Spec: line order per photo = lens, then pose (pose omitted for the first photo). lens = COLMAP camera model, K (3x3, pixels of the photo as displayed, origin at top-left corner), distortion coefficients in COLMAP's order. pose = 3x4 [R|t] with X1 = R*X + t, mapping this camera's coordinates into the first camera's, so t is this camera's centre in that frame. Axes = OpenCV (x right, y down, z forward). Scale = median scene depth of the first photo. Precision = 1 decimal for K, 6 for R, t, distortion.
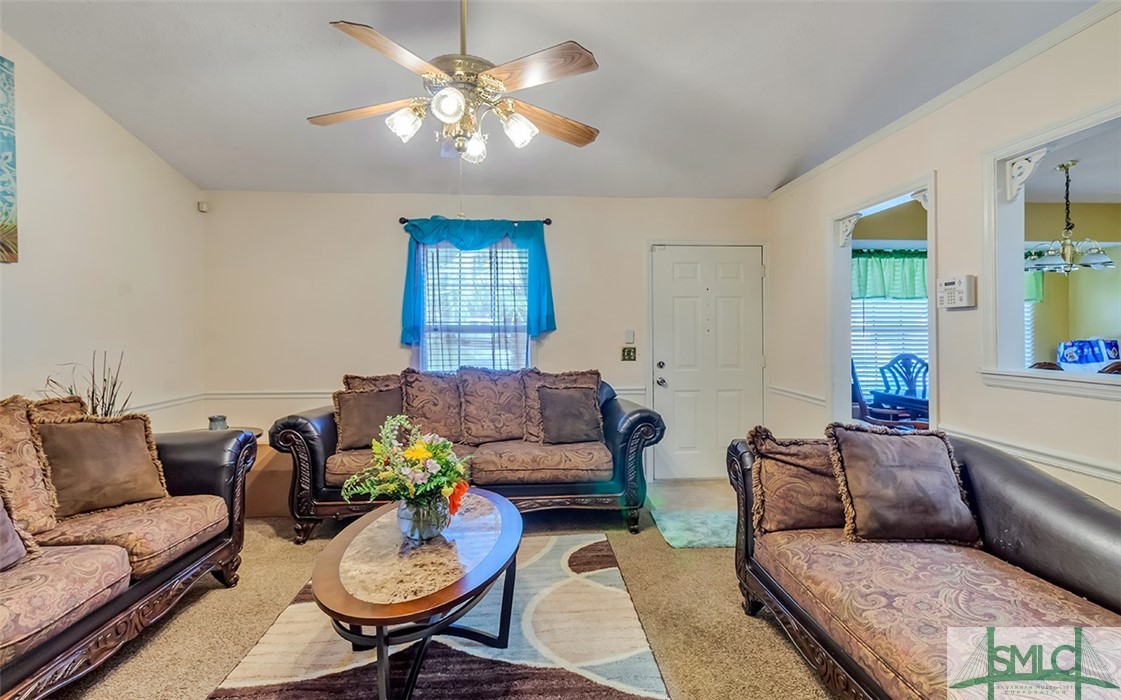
lens RADIAL K [[523.6, 0, 566.2], [0, 523.6, 332.2], [0, 0, 1]] dist [0.001356, 0.000282]
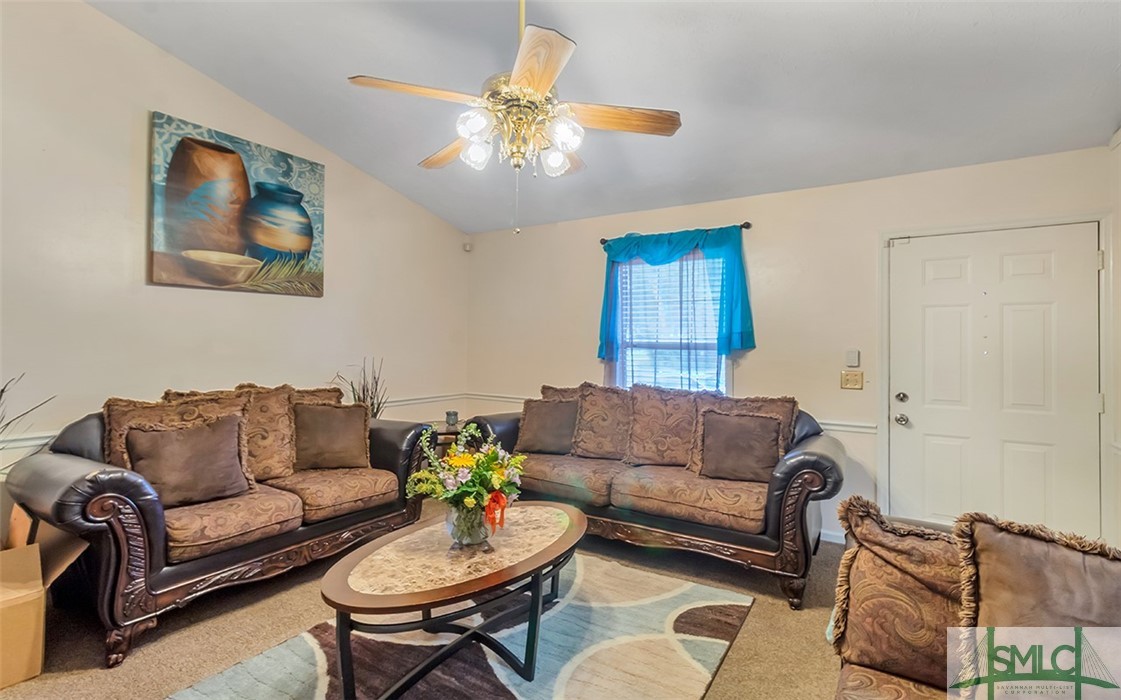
lens RADIAL K [[510.3, 0, 573.3], [0, 510.3, 338.8], [0, 0, 1]] dist [0.004883, 0.000087]
pose [[0.813171, 0.005863, -0.581995, 0.329727], [-0.018342, 0.999711, -0.015556, -0.002032], [0.581735, 0.023324, 0.813044, 0.191319]]
